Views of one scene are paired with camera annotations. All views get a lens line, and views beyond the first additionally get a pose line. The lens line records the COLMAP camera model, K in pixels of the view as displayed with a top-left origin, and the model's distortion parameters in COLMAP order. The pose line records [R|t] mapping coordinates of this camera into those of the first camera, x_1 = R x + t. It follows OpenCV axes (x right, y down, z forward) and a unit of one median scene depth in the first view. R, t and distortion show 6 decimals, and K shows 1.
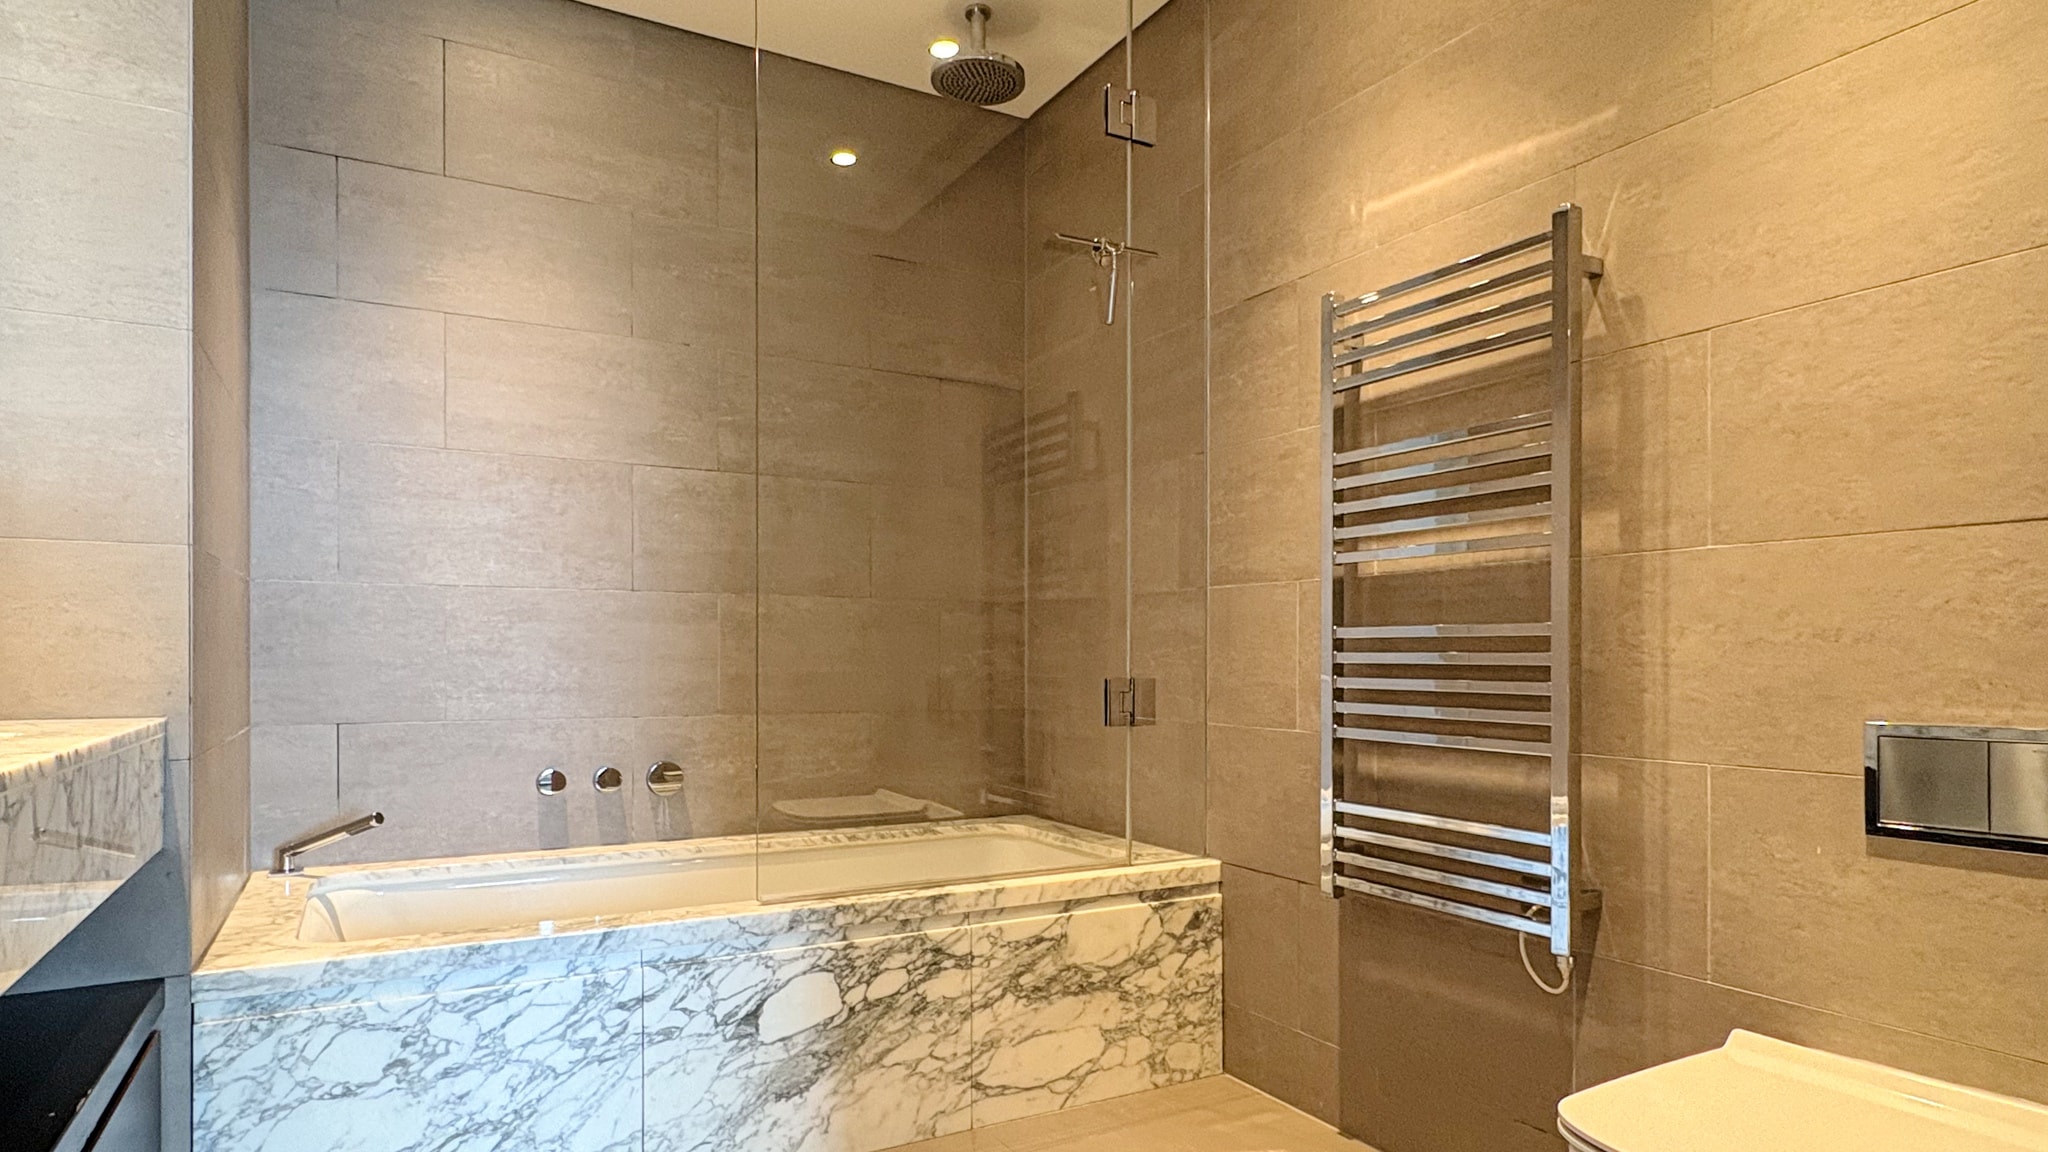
lens RADIAL K [[1155.4, 0, 1063.0], [0, 1155.4, 653.3], [0, 0, 1]] dist [-0.001712, 0.001616]
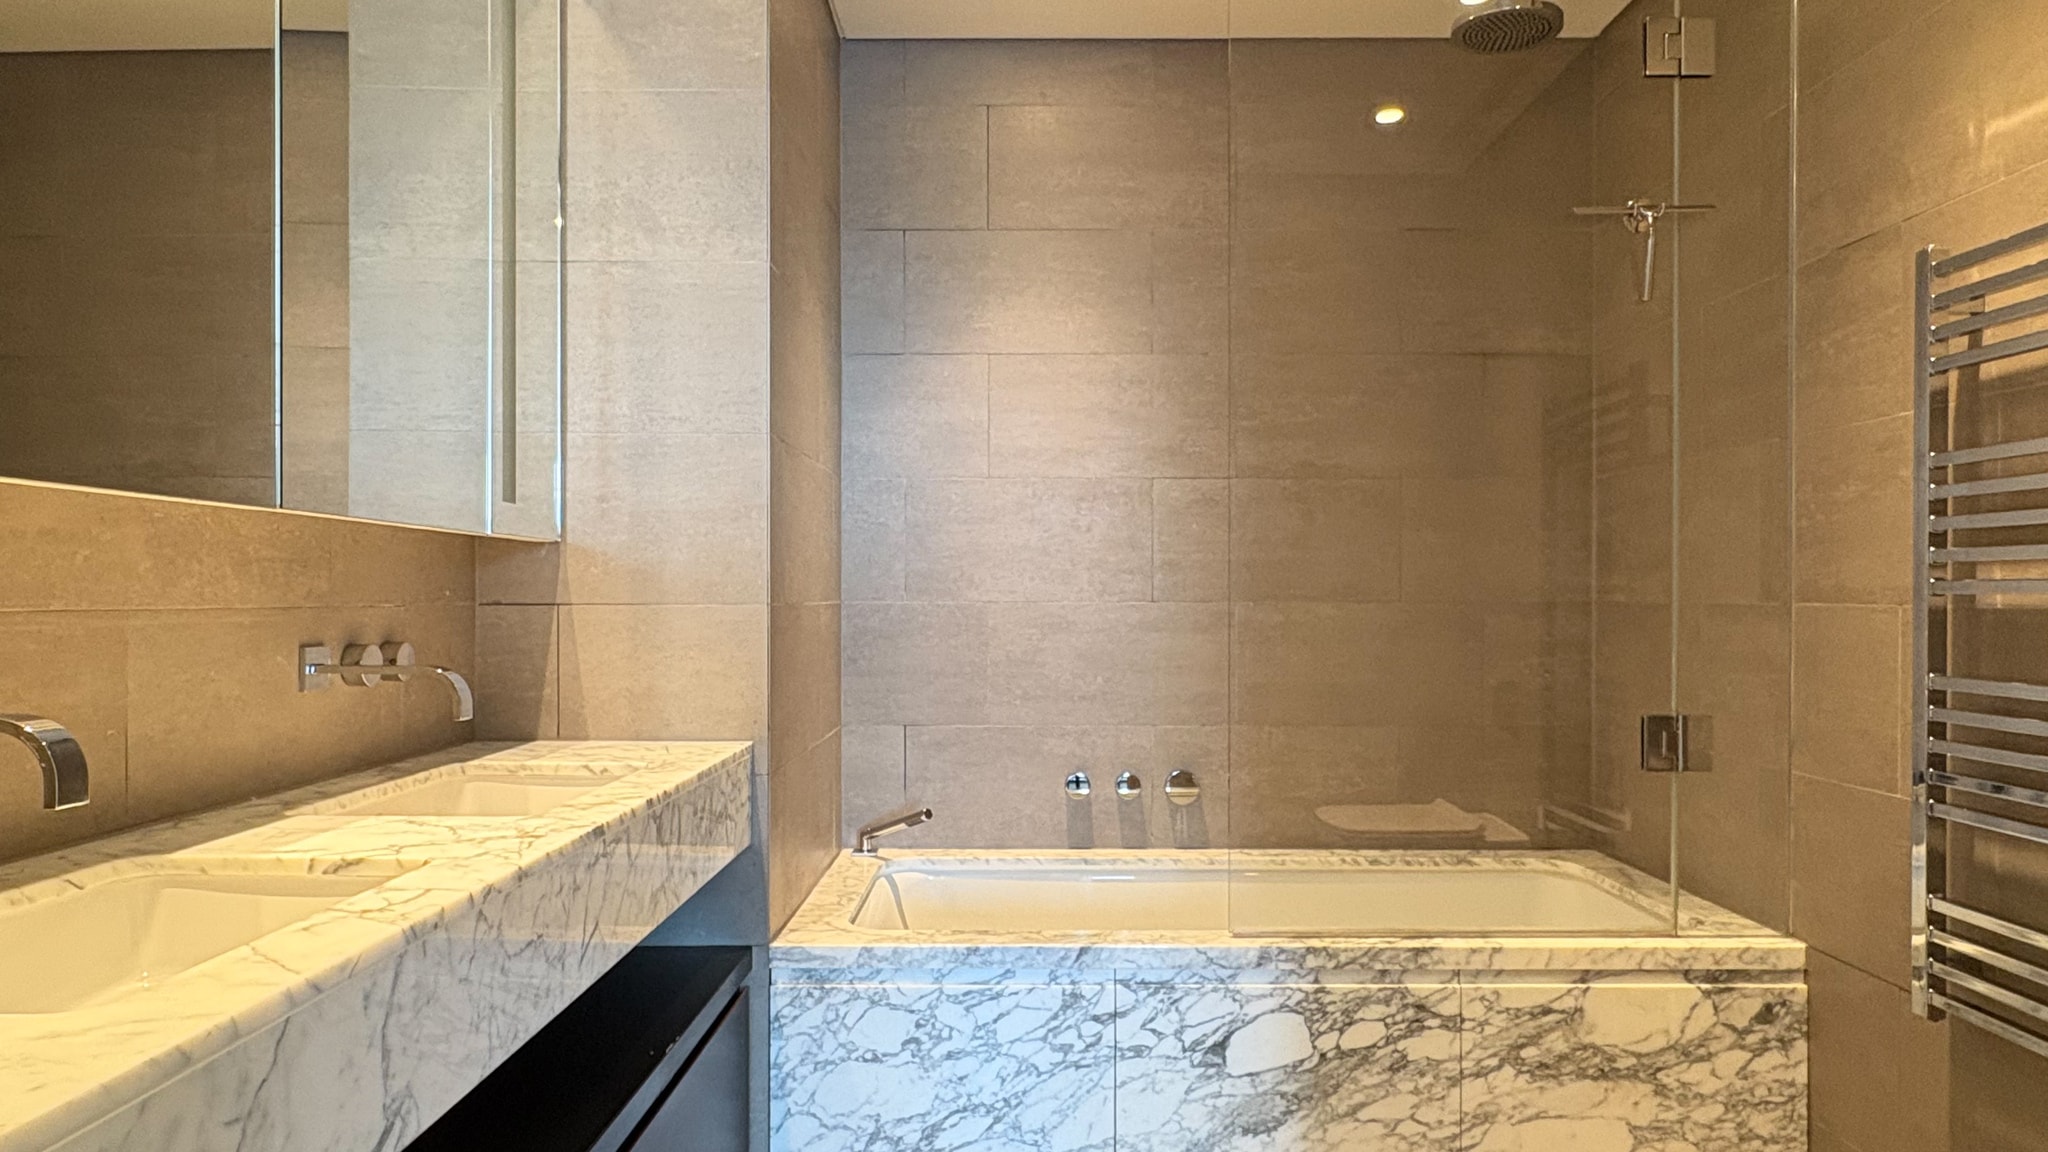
lens RADIAL K [[1270.1, 0, 1029.9], [0, 1270.1, 629.6], [0, 0, 1]] dist [0.000083, 0.001002]
pose [[0.872089, 0.007433, -0.489290, 0.114702], [-0.003762, 0.999957, 0.008486, -0.054003], [0.489332, -0.005559, 0.872080, -0.044489]]
